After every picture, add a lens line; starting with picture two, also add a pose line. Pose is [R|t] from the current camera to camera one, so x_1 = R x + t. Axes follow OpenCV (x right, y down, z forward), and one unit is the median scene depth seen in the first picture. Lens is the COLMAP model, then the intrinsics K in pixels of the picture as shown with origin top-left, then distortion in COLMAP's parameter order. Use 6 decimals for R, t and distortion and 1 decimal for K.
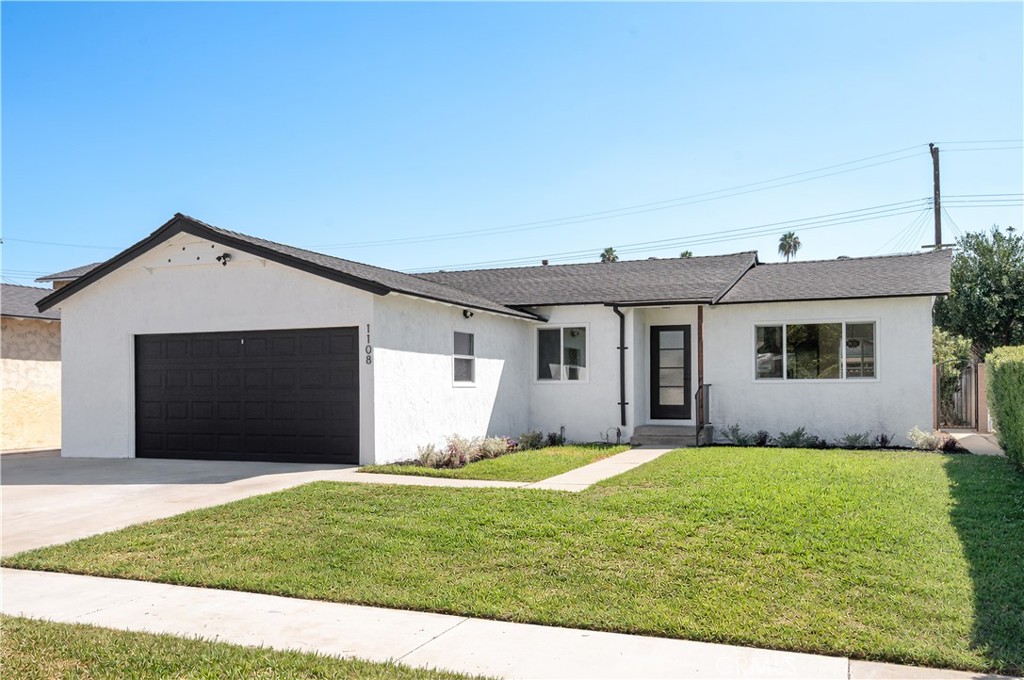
lens RADIAL K [[705.4, 0, 512.4], [0, 705.4, 336.9], [0, 0, 1]] dist [-0.002809, 0.000481]
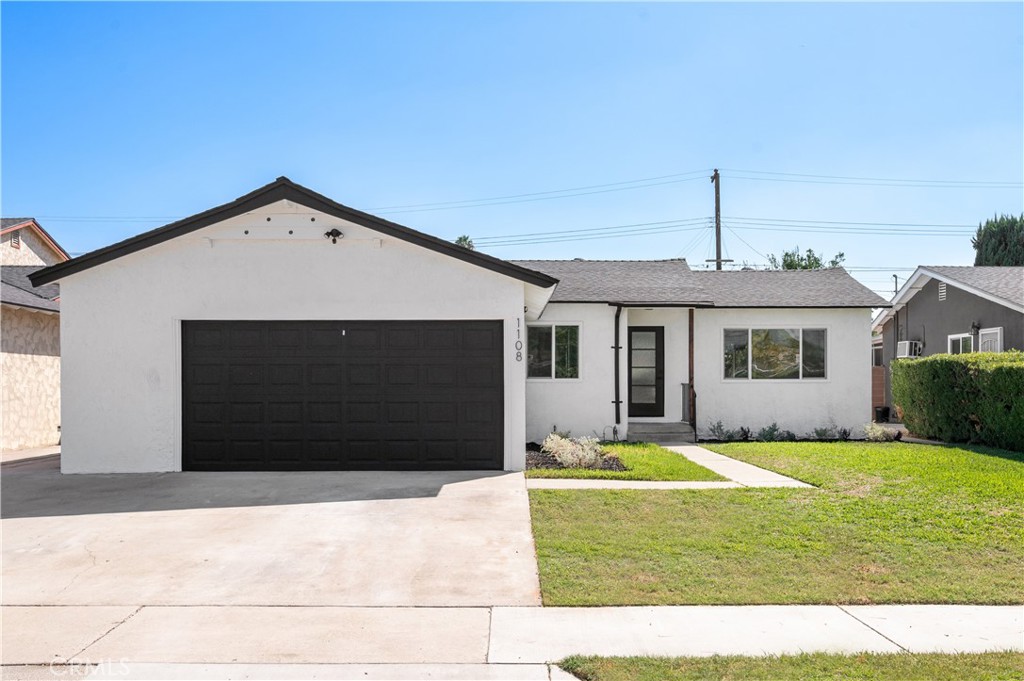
lens RADIAL K [[715.5, 0, 512.1], [0, 715.5, 346.7], [0, 0, 1]] dist [-0.003602, -0.001050]
pose [[0.948061, 0.020577, 0.317423, -0.335578], [-0.026419, 0.999551, 0.014111, 0.004385], [-0.316991, -0.021764, 0.948179, 0.075195]]
